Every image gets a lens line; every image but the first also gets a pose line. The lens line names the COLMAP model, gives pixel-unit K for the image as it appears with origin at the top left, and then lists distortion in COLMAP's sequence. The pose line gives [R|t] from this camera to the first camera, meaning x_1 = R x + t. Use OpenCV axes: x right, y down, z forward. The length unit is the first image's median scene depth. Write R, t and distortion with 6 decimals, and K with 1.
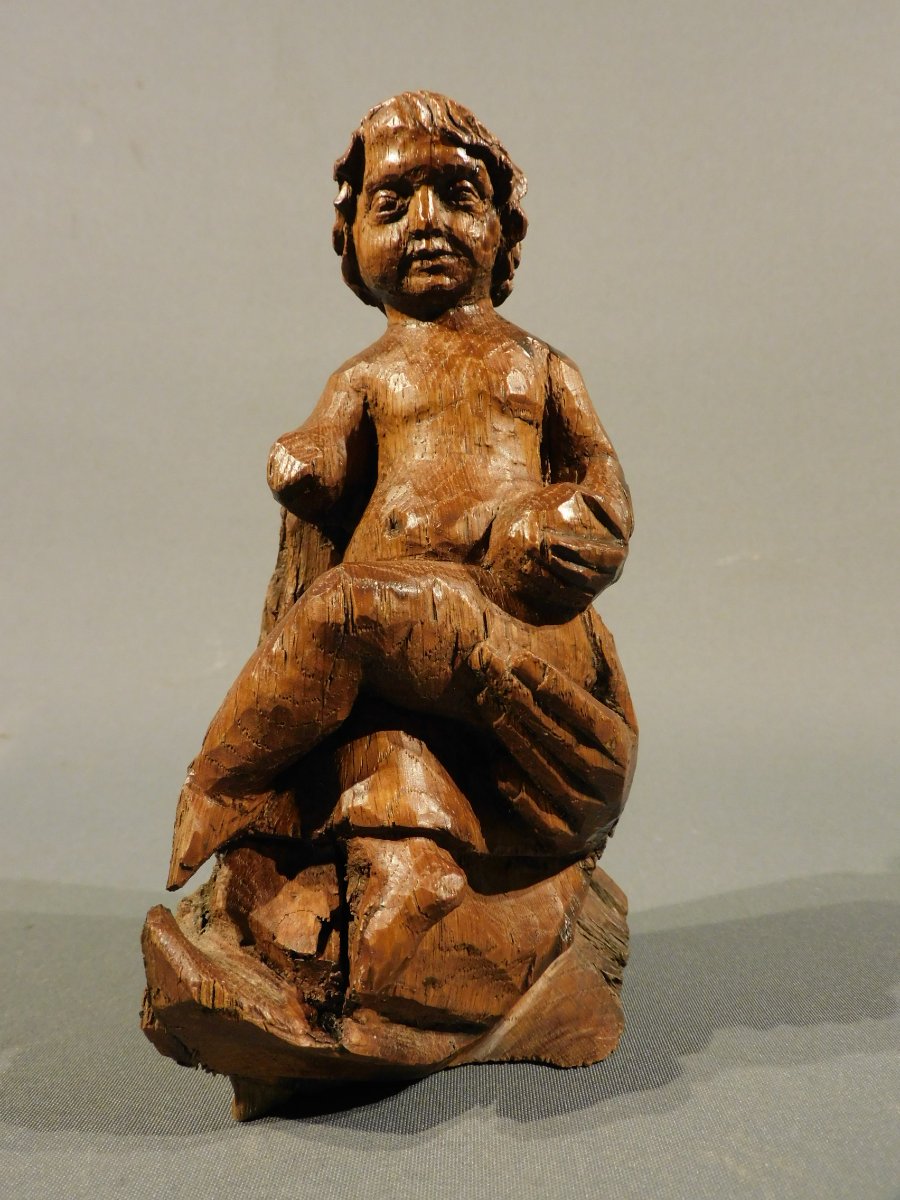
lens RADIAL K [[939.9, 0, 450.0], [0, 939.9, 600.0], [0, 0, 1]] dist [-0.002888, -0.007178]
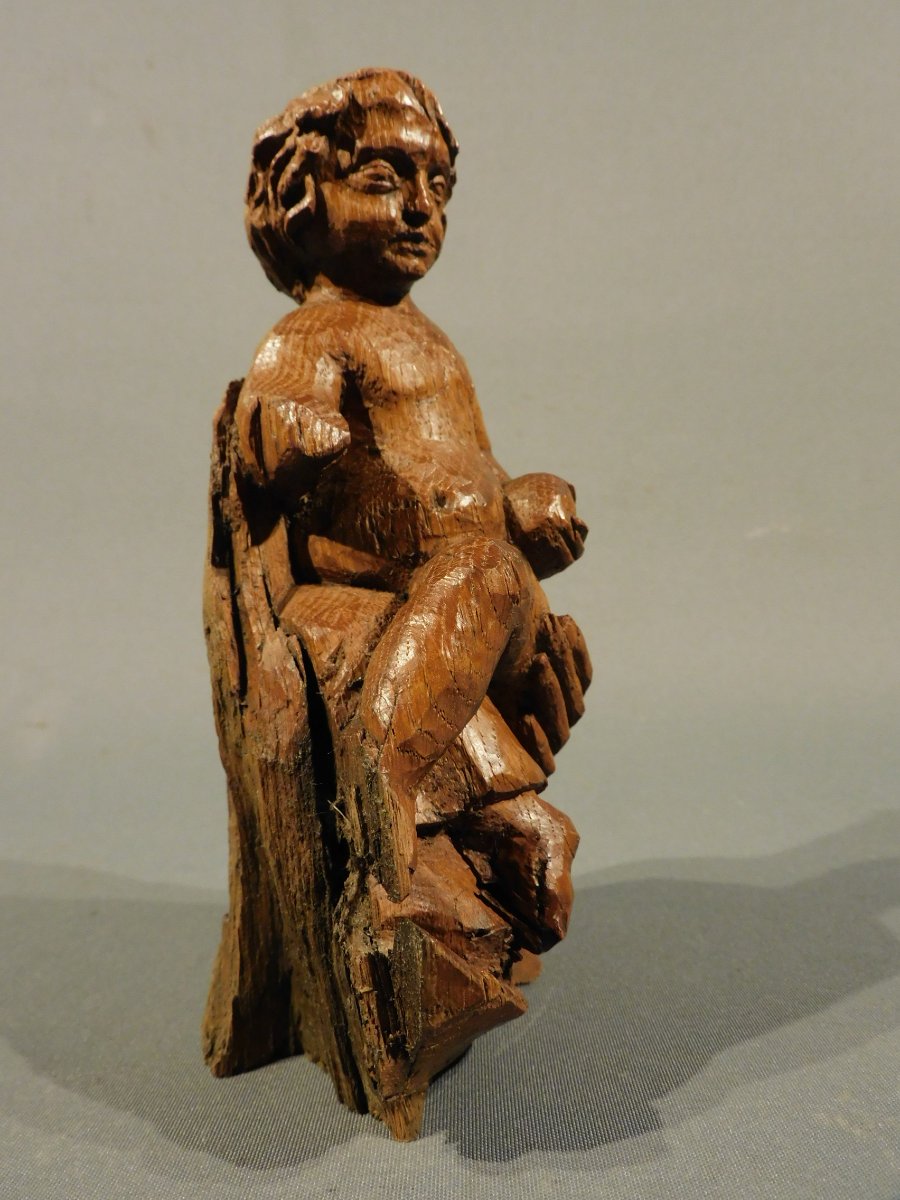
lens RADIAL K [[939.9, 0, 450.0], [0, 939.9, 600.0], [0, 0, 1]] dist [-0.002888, -0.007178]
pose [[0.629567, -0.035822, 0.776120, -0.803362], [0.039304, 0.999126, 0.014232, 0.010771], [-0.775952, 0.021545, 0.630424, 0.338136]]
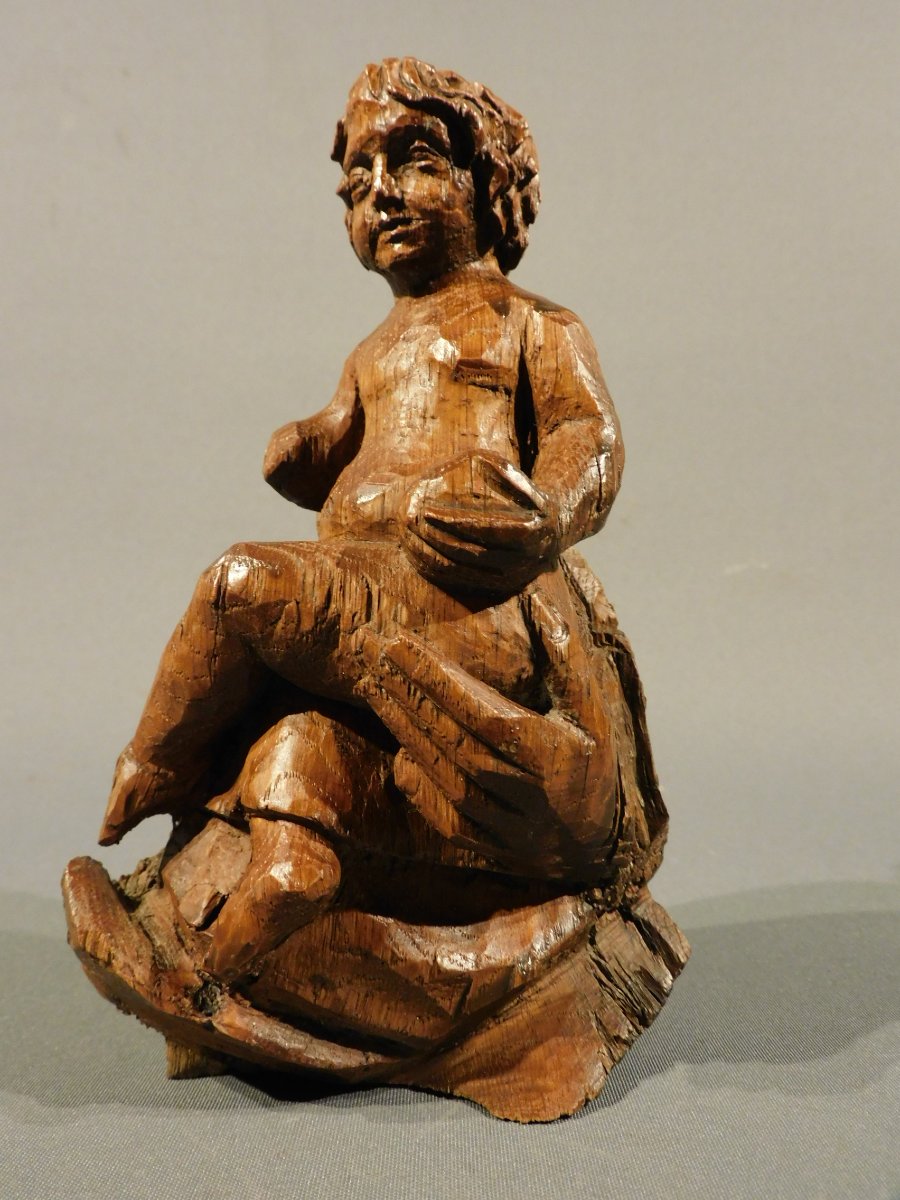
lens RADIAL K [[939.9, 0, 450.0], [0, 939.9, 600.0], [0, 0, 1]] dist [-0.002888, -0.007178]
pose [[0.873032, 0.002340, -0.487657, 0.500167], [-0.013453, 0.999724, -0.019286, 0.033282], [0.487477, 0.023397, 0.872822, 0.200492]]
